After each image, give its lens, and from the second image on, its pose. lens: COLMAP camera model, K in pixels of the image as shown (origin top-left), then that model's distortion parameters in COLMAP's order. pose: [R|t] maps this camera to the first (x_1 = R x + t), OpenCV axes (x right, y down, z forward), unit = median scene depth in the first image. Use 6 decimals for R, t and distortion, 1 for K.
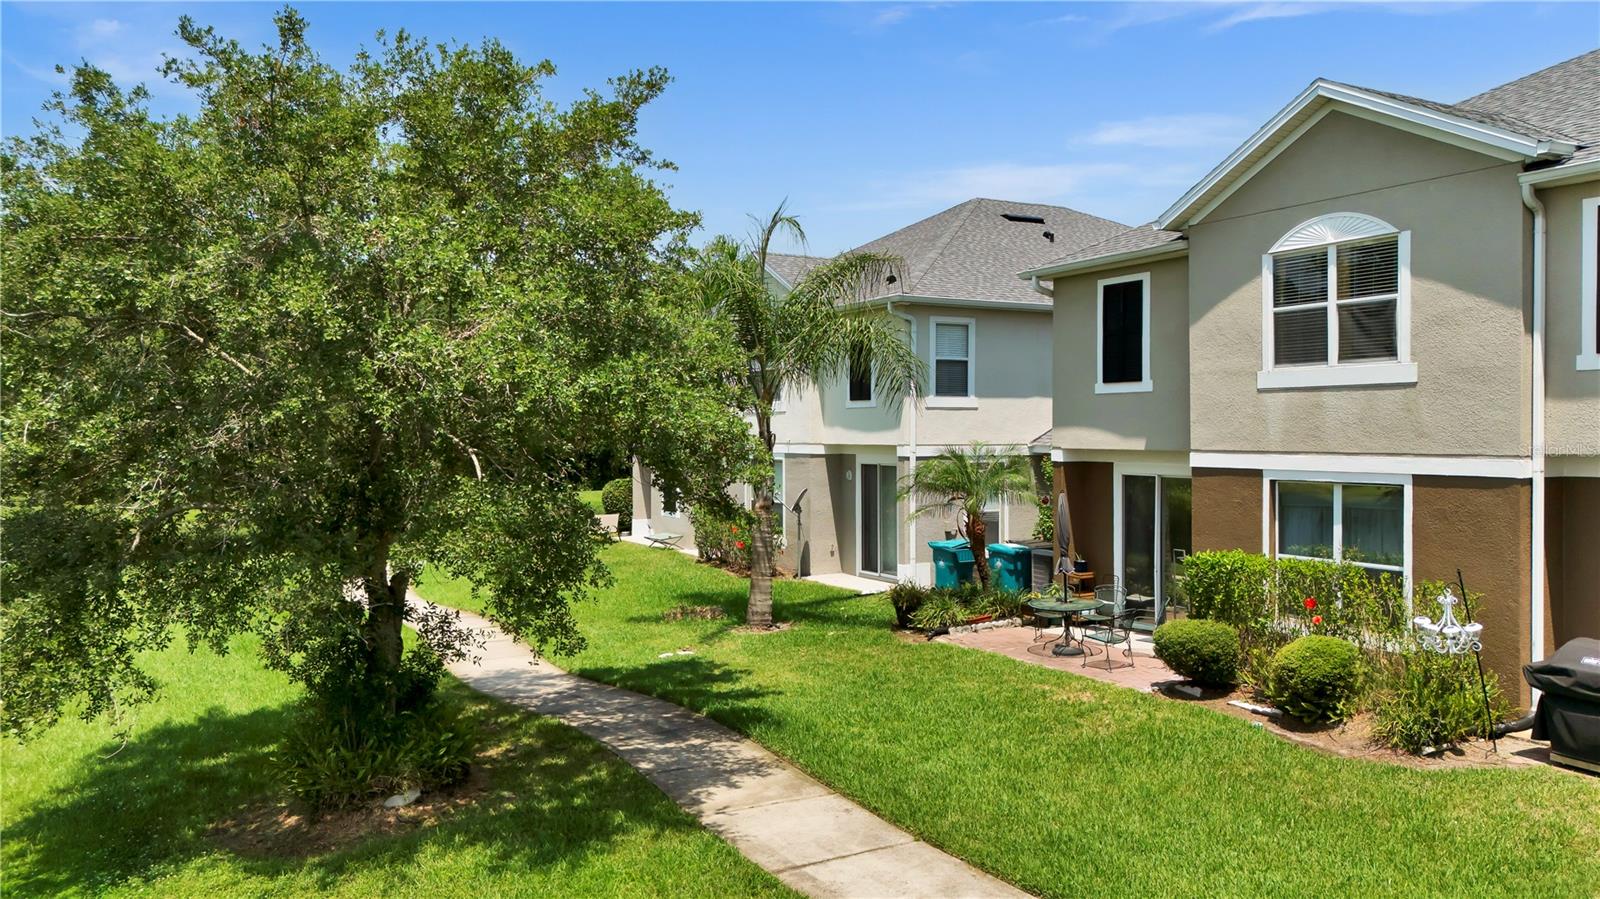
lens RADIAL K [[1148.0, 0, 800.0], [0, 1148.0, 449.5], [0, 0, 1]] dist [0.008002, 0.001194]
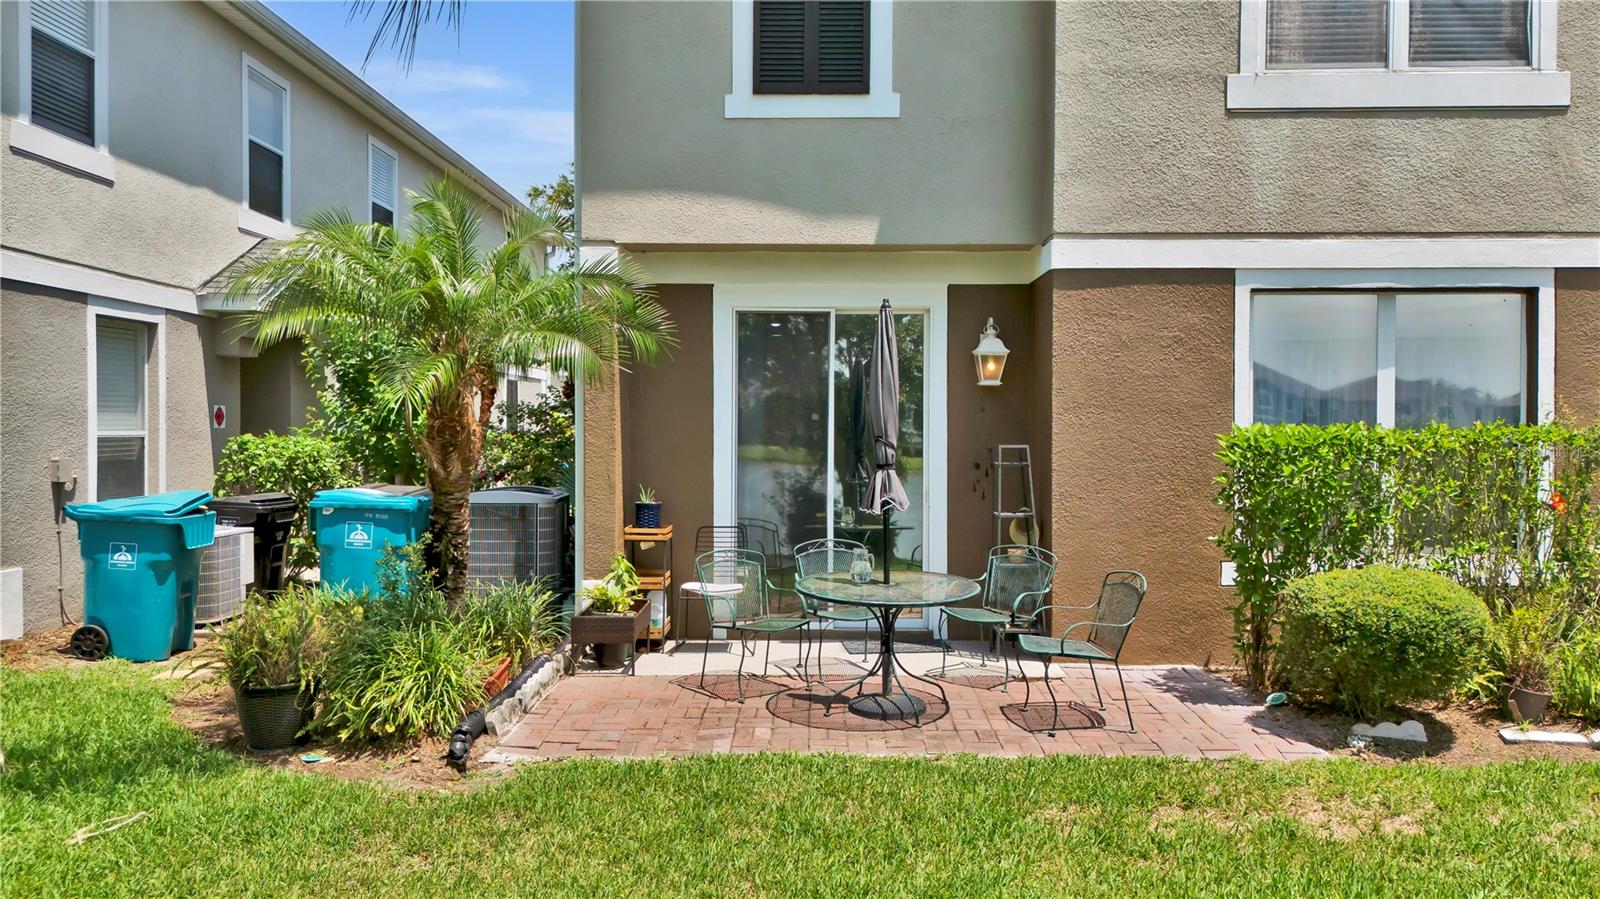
lens RADIAL K [[1148.0, 0, 800.0], [0, 1148.0, 449.5], [0, 0, 1]] dist [0.008002, 0.001194]
pose [[0.487722, -0.024904, 0.872644, -0.133351], [0.010863, 0.999689, 0.022458, 0.079106], [-0.872932, -0.001474, 0.487840, 0.860749]]
